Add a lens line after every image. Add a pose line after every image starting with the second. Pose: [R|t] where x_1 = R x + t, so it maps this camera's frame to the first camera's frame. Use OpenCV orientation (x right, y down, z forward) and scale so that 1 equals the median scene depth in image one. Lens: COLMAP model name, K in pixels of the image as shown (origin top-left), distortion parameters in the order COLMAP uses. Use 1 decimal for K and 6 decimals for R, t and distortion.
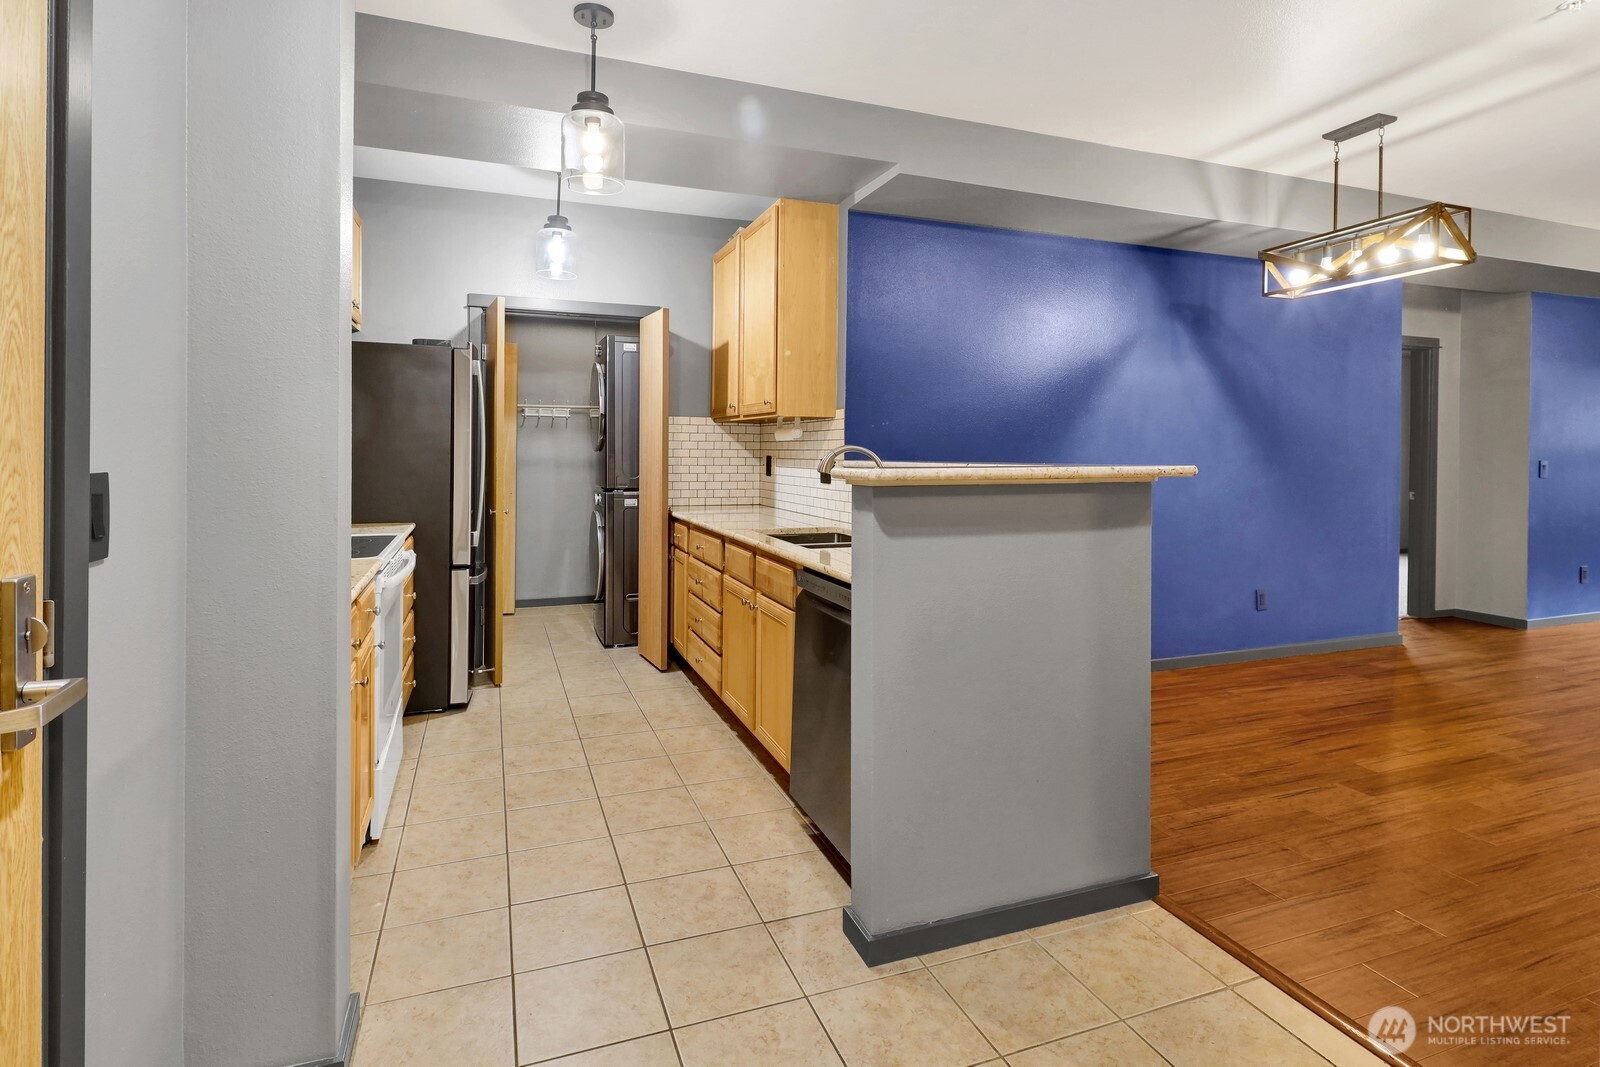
lens RADIAL K [[795.2, 0, 799.1], [0, 795.2, 456.2], [0, 0, 1]] dist [0.014928, -0.000058]
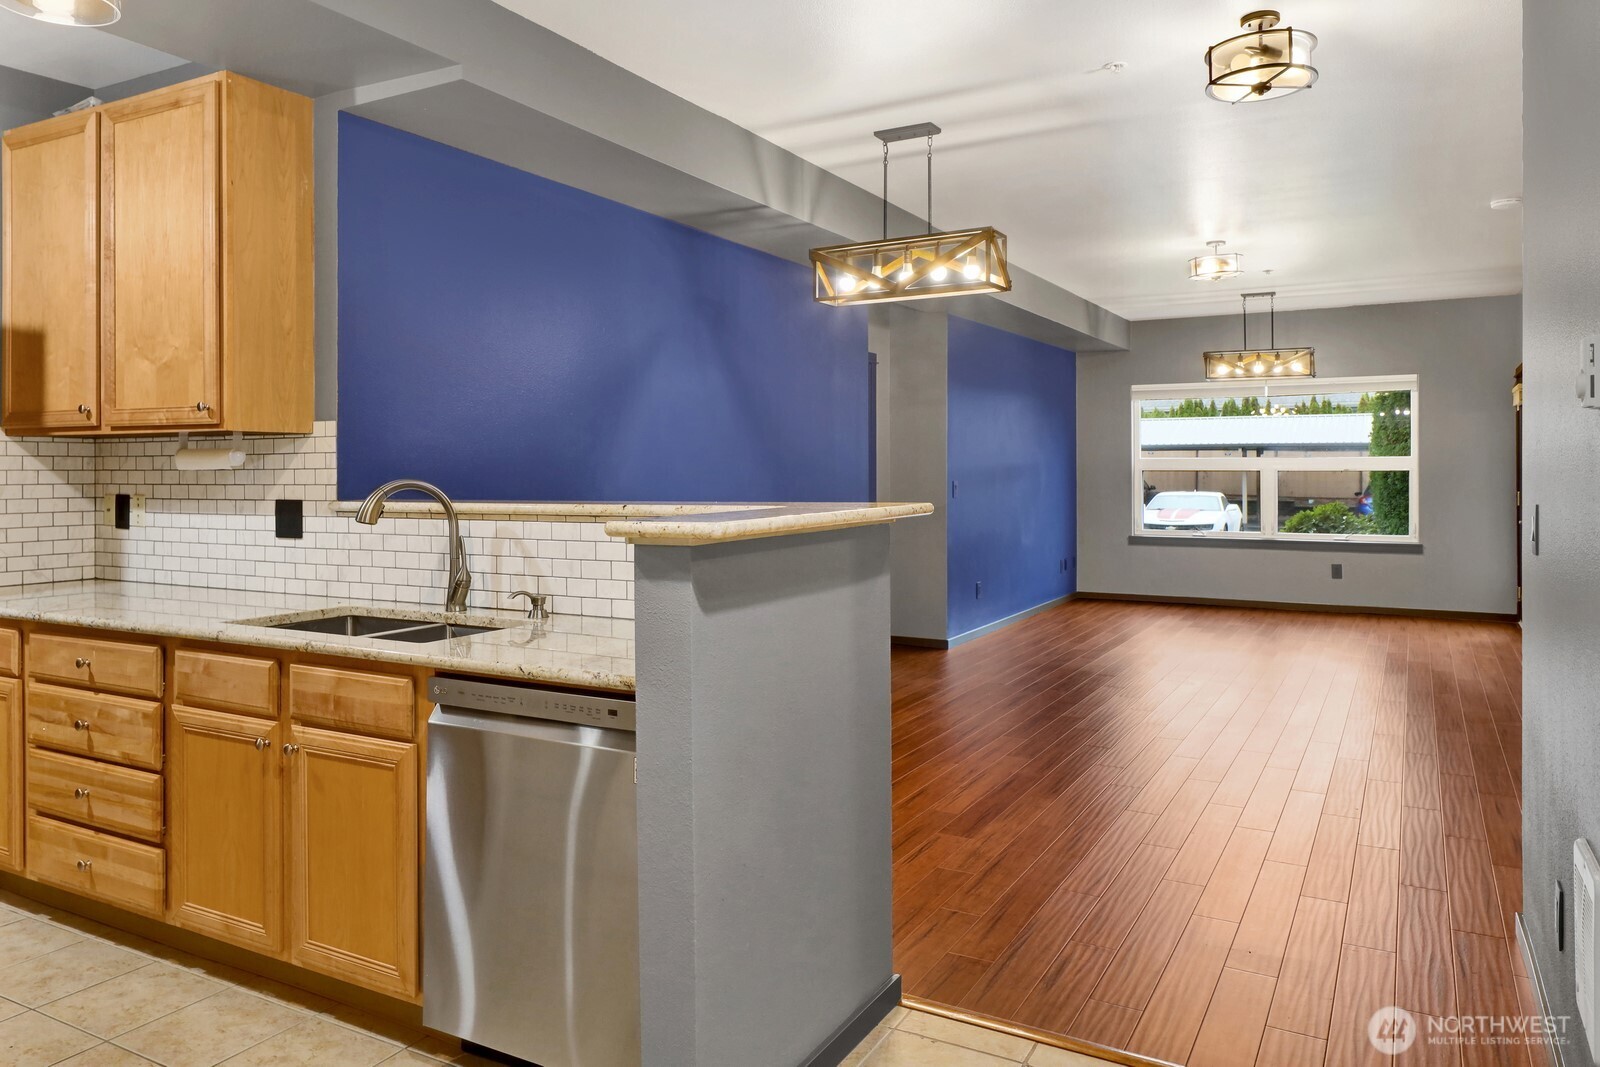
lens RADIAL K [[1100.8, 0, 817.6], [0, 1100.8, 480.1], [0, 0, 1]] dist [0.000603, -0.000548]
pose [[0.780101, -0.012922, 0.625520, -0.173679], [0.012736, 0.999908, 0.004773, -0.009865], [-0.625524, 0.004243, 0.780193, 0.059027]]
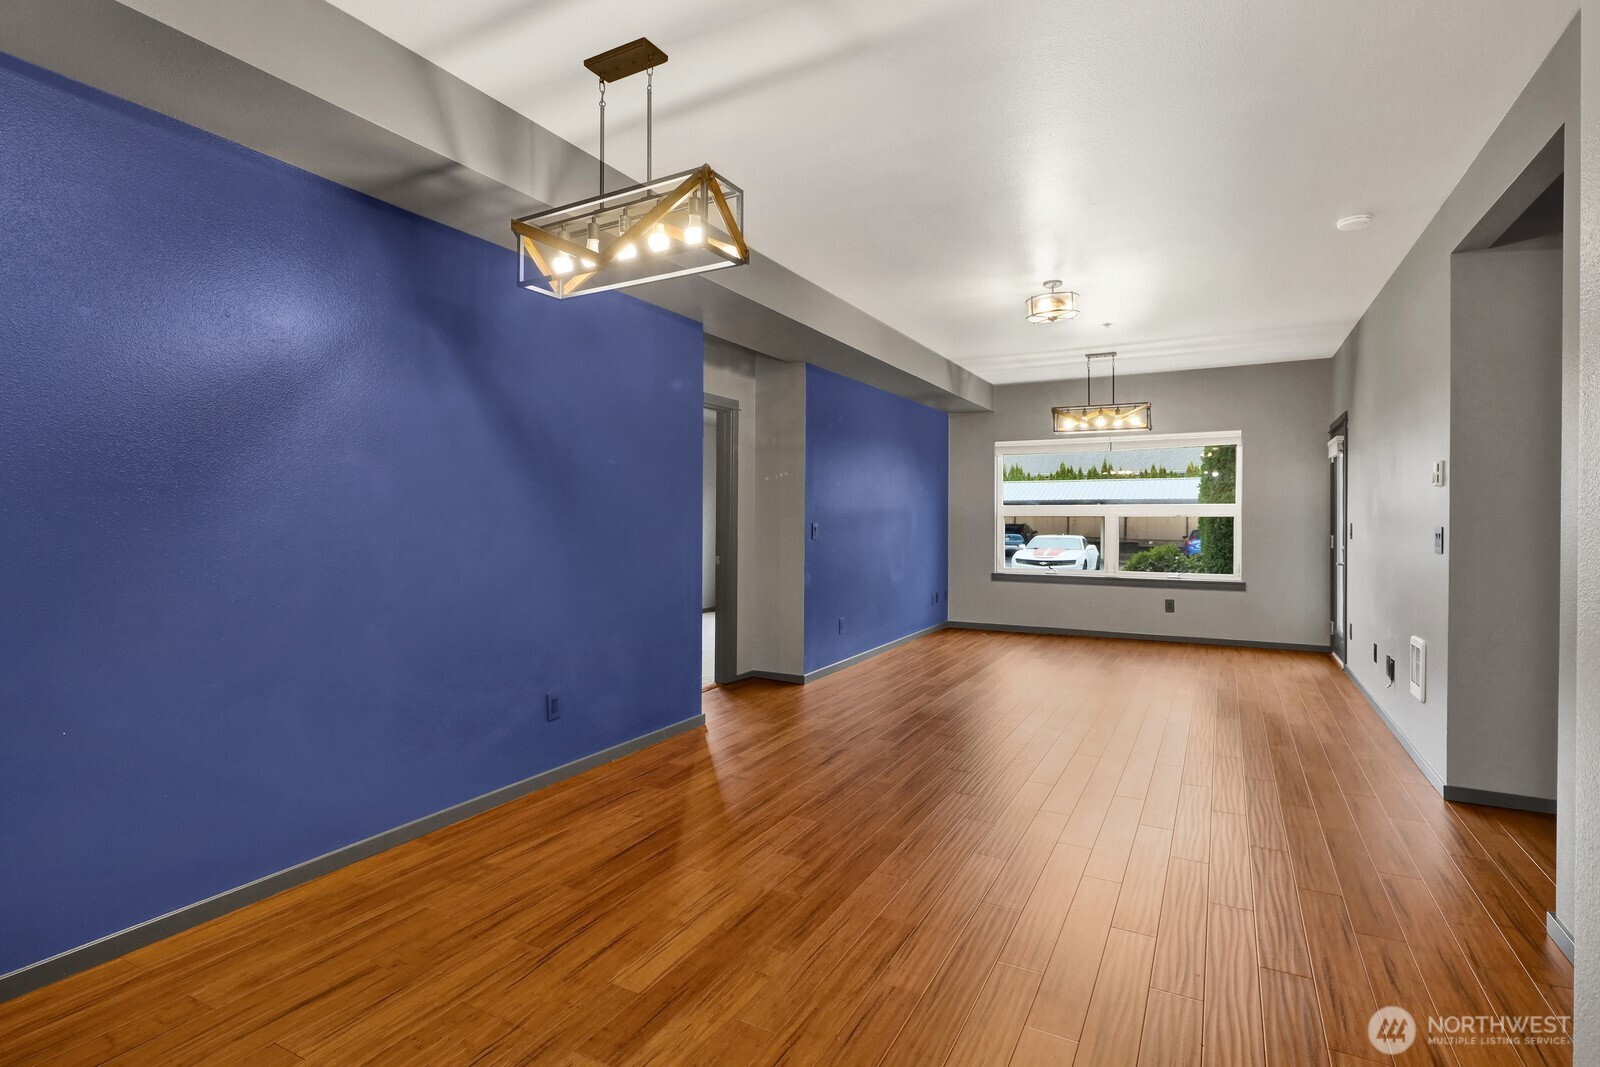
lens RADIAL K [[906.1, 0, 799.1], [0, 906.1, 522.8], [0, 0, 1]] dist [0.018827, -0.000139]
pose [[0.745664, -0.007578, 0.666279, 0.243780], [0.006370, 0.999971, 0.004244, 0.000442], [-0.666292, 0.001079, 0.745691, 0.264179]]
